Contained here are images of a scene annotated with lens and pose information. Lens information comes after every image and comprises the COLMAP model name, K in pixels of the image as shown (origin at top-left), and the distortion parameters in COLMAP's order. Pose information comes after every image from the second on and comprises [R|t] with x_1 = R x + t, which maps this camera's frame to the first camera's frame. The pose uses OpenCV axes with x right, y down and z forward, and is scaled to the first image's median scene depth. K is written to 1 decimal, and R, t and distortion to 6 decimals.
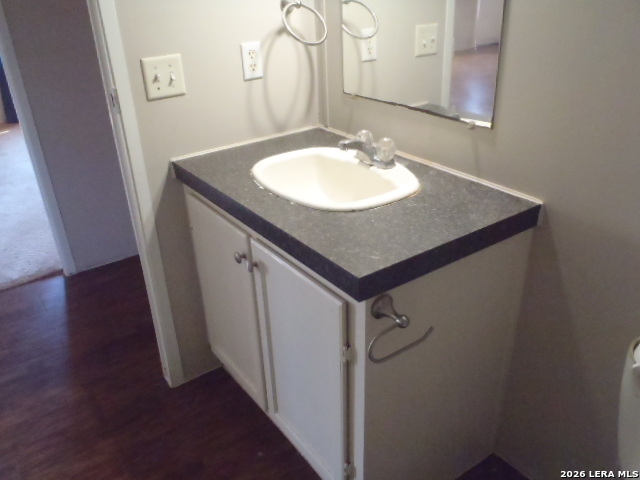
lens RADIAL K [[545.3, 0, 312.4], [0, 545.3, 241.5], [0, 0, 1]] dist [-0.032207, -0.004172]
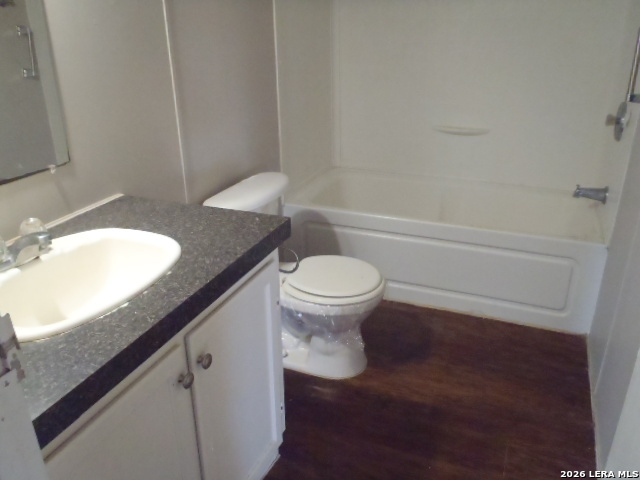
lens RADIAL K [[545.3, 0, 312.4], [0, 545.3, 241.5], [0, 0, 1]] dist [-0.032207, -0.004172]
pose [[-0.535124, -0.303335, 0.788435, -0.813980], [0.401680, 0.729689, 0.553360, -0.485887], [-0.743166, 0.612815, -0.268631, 1.002114]]
